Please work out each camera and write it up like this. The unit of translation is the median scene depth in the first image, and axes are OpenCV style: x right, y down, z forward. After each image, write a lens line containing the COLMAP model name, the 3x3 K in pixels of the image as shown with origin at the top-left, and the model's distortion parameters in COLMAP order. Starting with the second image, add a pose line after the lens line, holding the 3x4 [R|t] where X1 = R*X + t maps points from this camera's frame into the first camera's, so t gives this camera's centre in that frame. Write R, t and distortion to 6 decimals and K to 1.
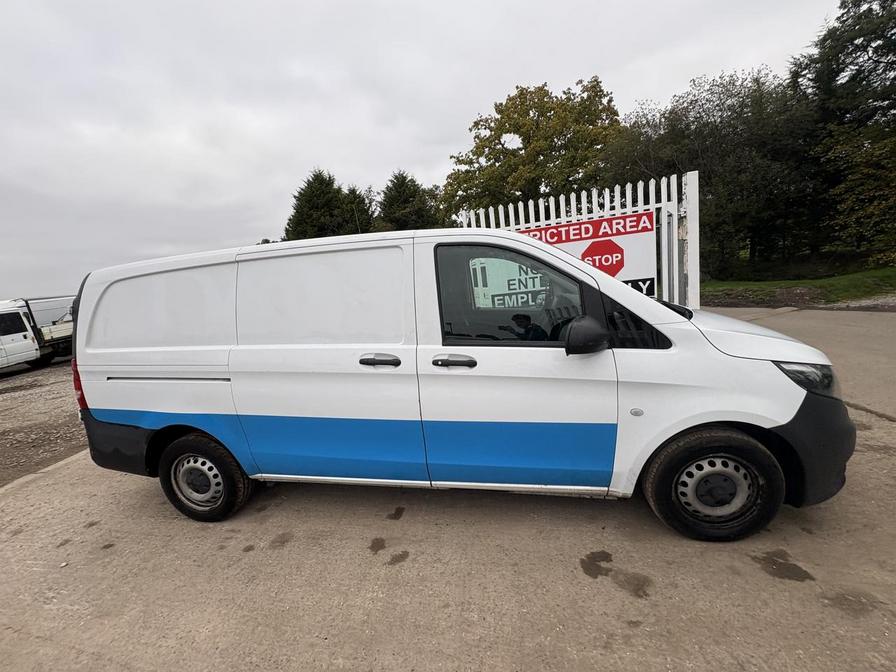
lens RADIAL K [[355.8, 0, 448.0], [0, 355.8, 331.2], [0, 0, 1]] dist [0.000046, 0.000290]
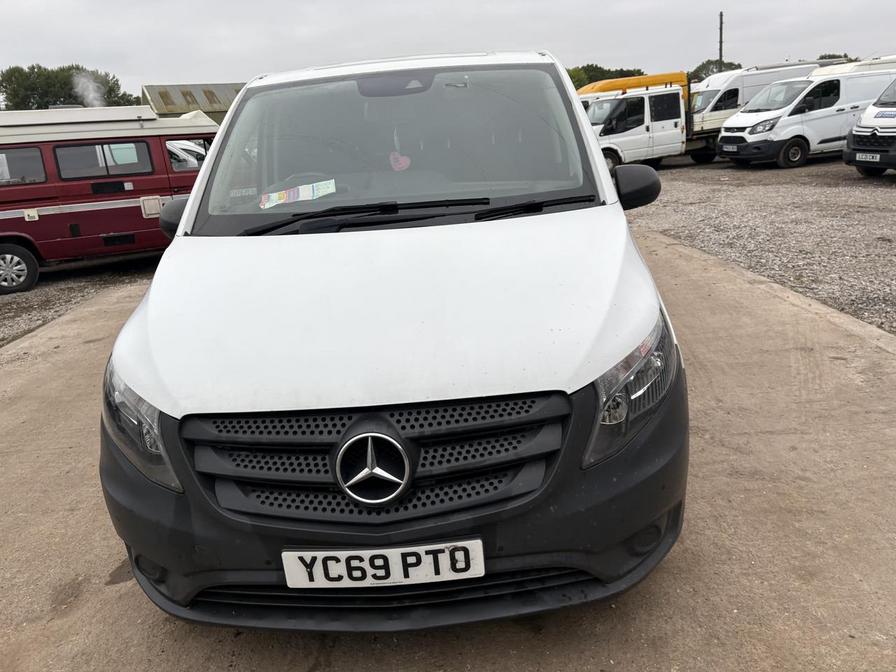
lens RADIAL K [[677.1, 0, 456.5], [0, 677.1, 332.3], [0, 0, 1]] dist [0.049207, -0.063914]
pose [[0.166243, 0.373700, -0.912530, 0.667869], [-0.092384, 0.927240, 0.362894, -0.125482], [0.981748, 0.023975, 0.188671, 0.419522]]
